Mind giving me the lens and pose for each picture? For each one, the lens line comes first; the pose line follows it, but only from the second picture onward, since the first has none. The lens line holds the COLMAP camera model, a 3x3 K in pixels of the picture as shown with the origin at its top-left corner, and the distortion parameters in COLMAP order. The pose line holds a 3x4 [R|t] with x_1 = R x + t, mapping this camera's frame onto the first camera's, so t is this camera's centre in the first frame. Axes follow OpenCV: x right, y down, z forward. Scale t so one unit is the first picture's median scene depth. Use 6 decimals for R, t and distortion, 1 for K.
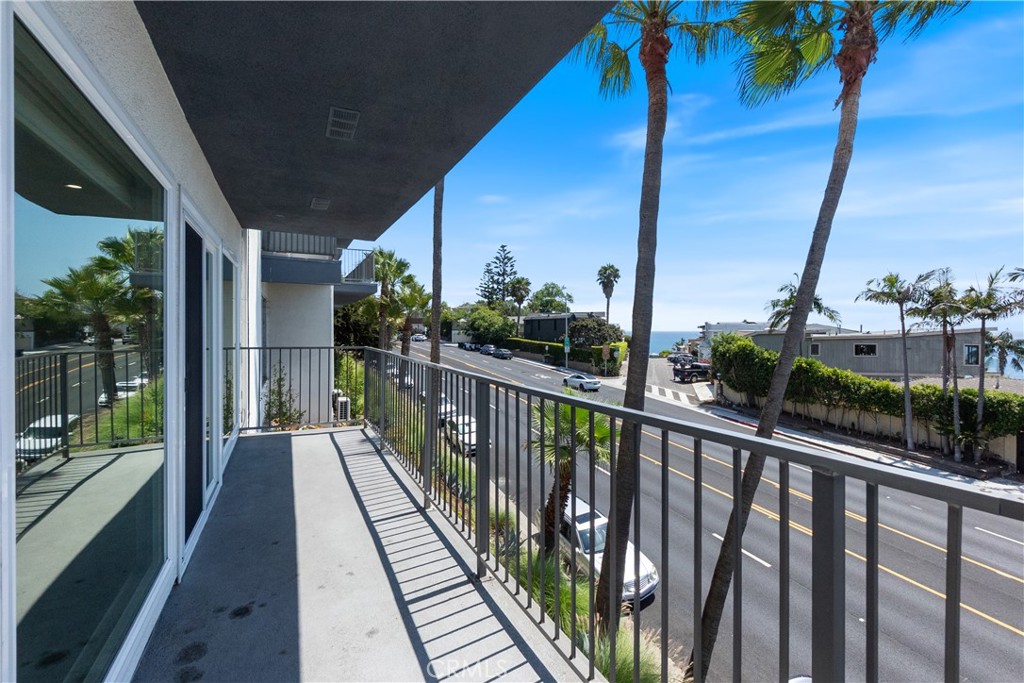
lens RADIAL K [[448.5, 0, 504.6], [0, 448.5, 335.3], [0, 0, 1]] dist [-0.007195, 0.002437]
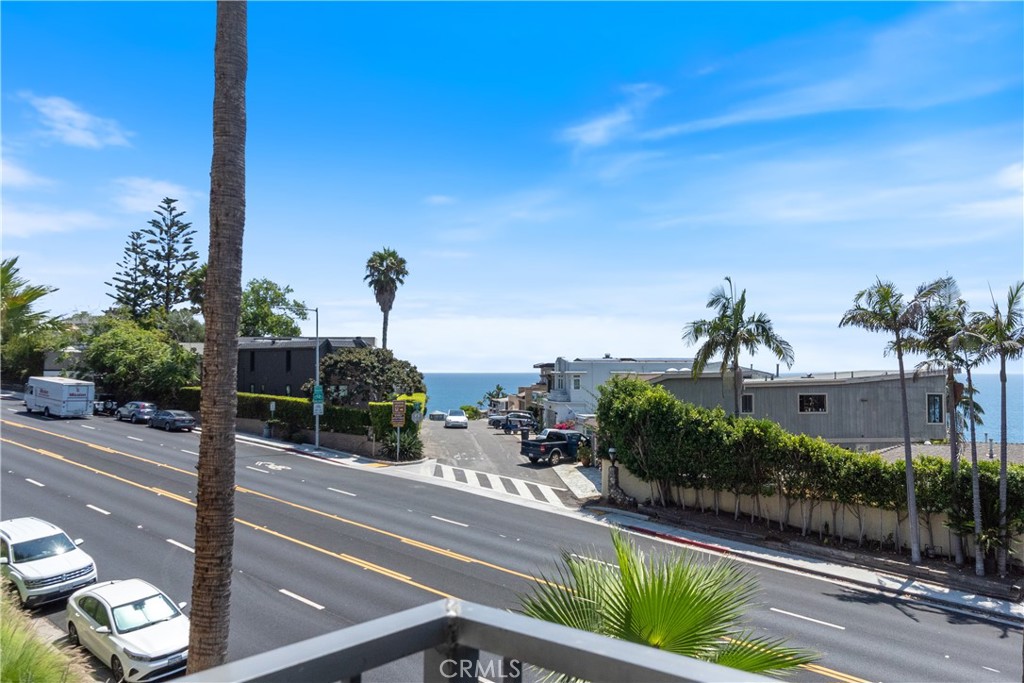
lens RADIAL K [[791.2, 0, 509.6], [0, 791.2, 339.0], [0, 0, 1]] dist [0.002824, -0.002744]
pose [[0.908131, 0.018924, 0.418257, -0.056095], [0.002635, 0.998700, -0.050908, -0.002337], [-0.418677, 0.047334, 0.906901, 0.138065]]
